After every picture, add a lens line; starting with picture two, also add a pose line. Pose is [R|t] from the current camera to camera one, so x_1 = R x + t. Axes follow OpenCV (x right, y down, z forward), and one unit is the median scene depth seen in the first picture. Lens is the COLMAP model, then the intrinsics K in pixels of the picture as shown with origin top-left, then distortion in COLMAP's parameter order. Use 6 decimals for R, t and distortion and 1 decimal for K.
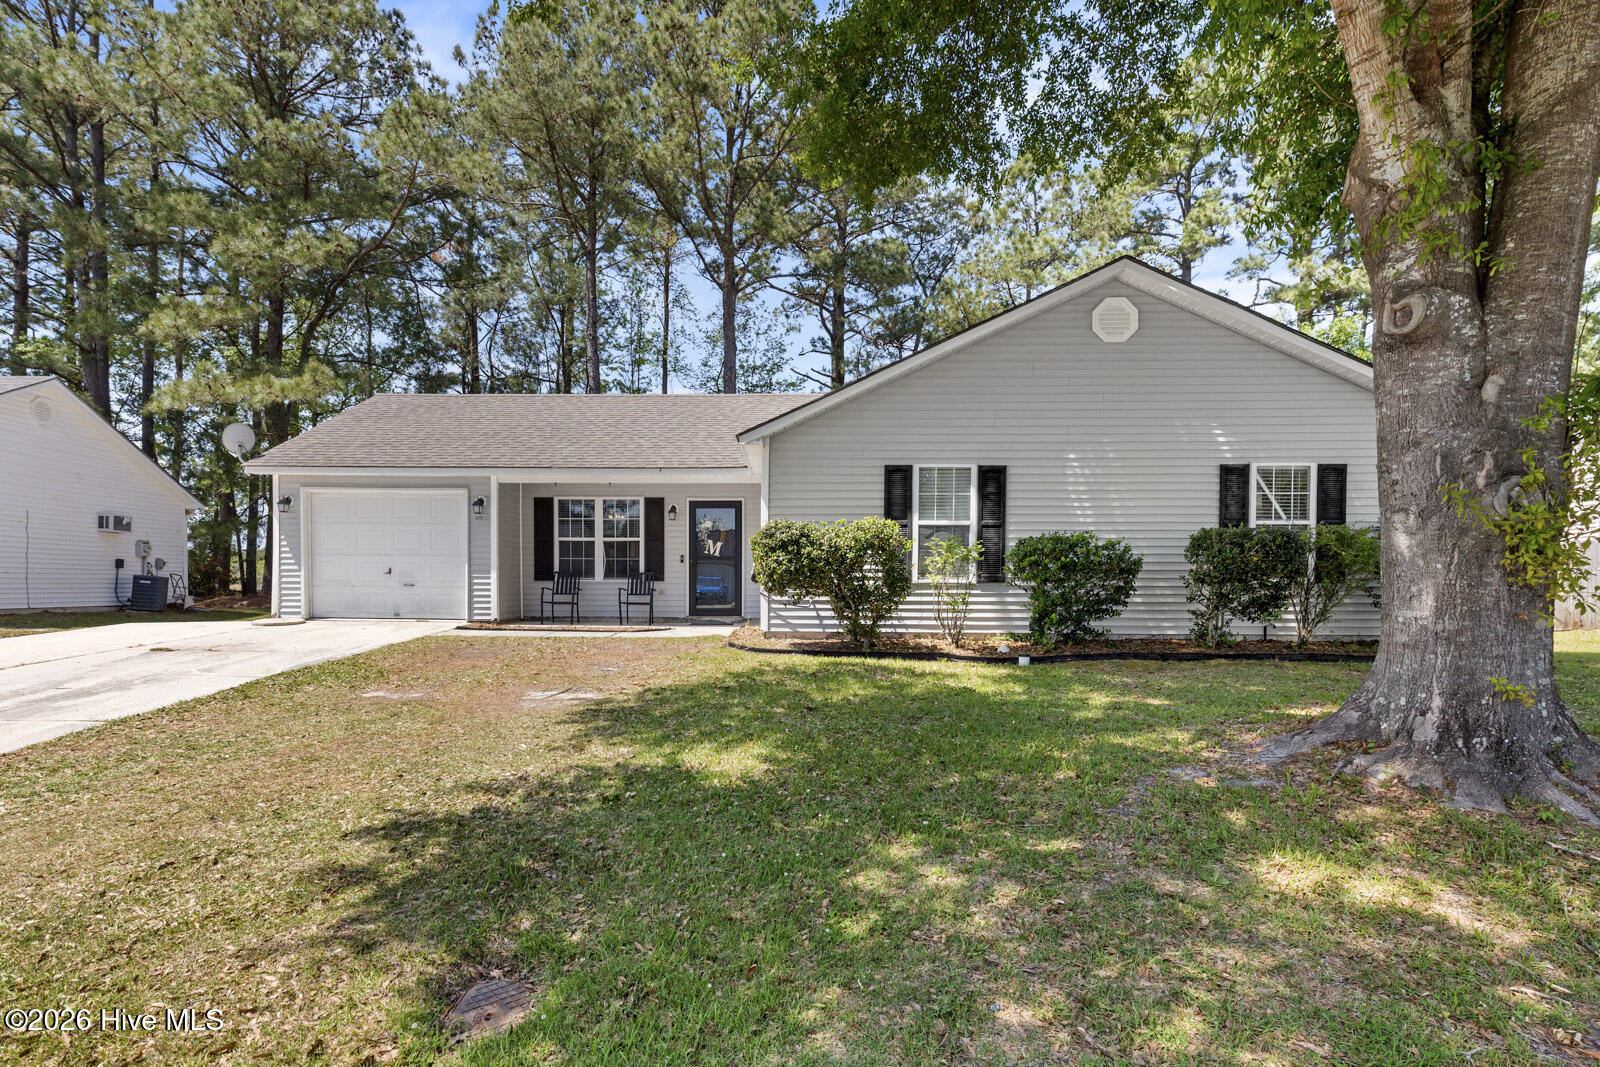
lens RADIAL K [[728.7, 0, 777.7], [0, 728.7, 594.9], [0, 0, 1]] dist [0.012334, 0.000026]
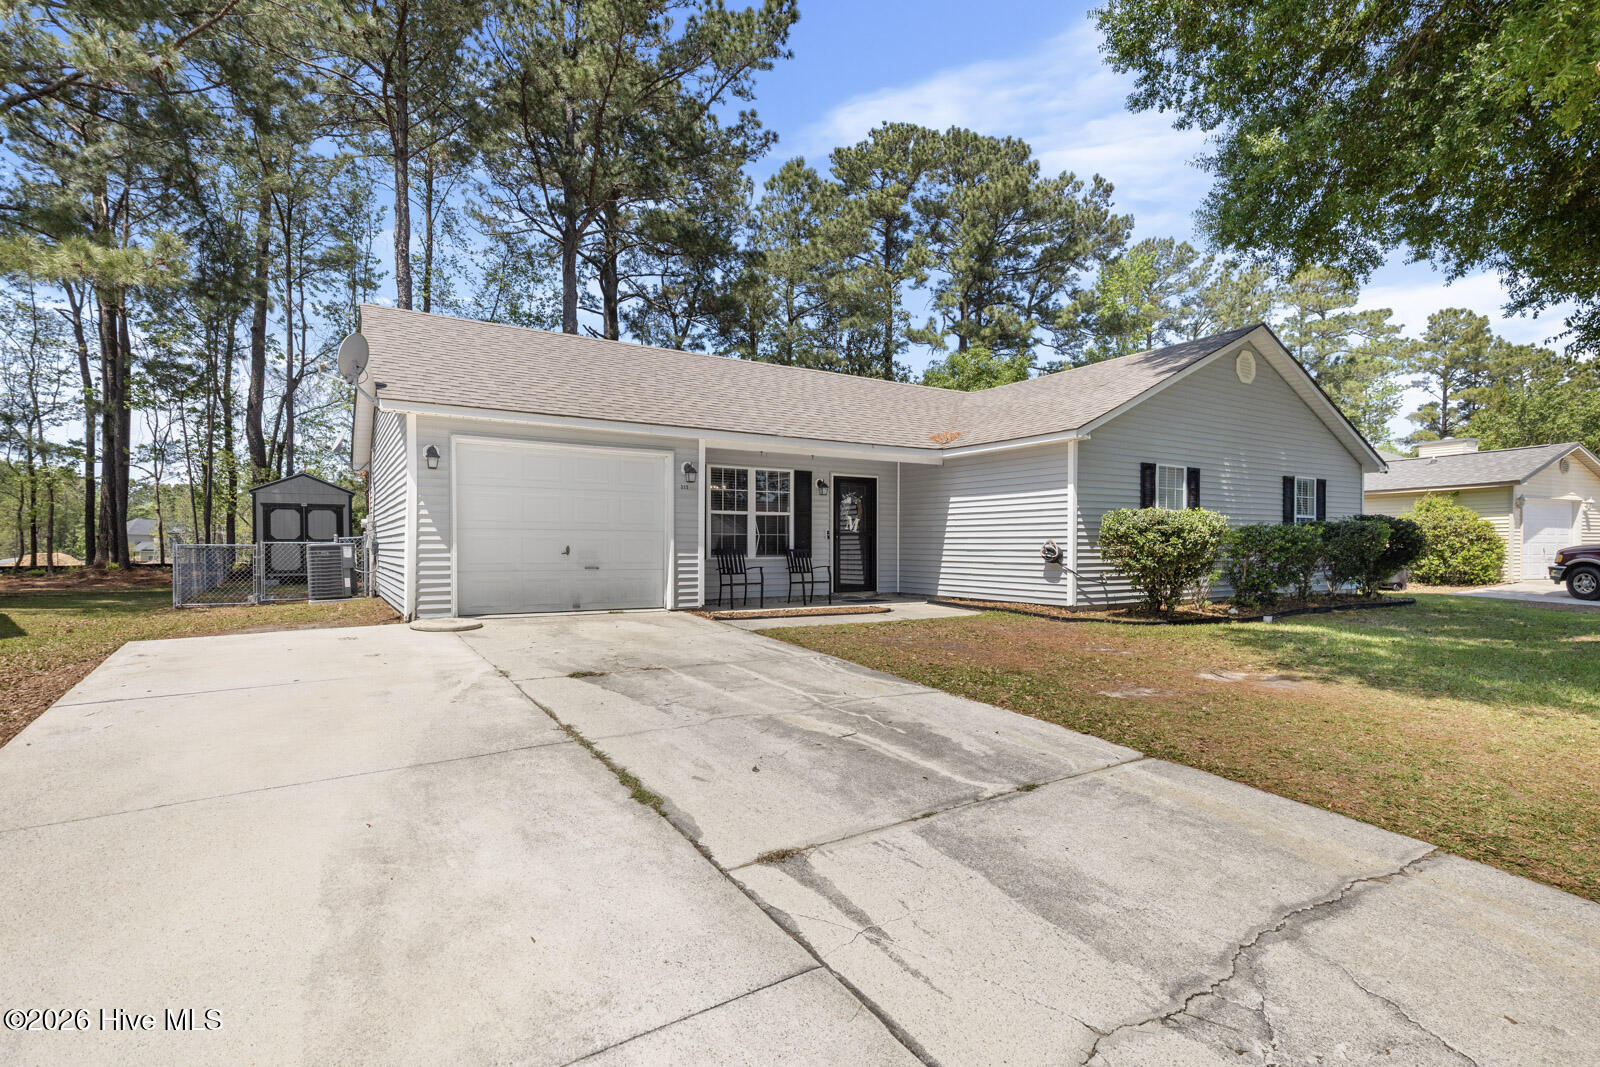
lens RADIAL K [[720.2, 0, 796.4], [0, 720.2, 542.7], [0, 0, 1]] dist [0.000052, -0.000028]
pose [[0.854519, -0.001018, 0.519420, -0.949694], [0.012959, 0.999729, -0.019360, -0.030035], [-0.519259, 0.023275, 0.854300, 0.286967]]
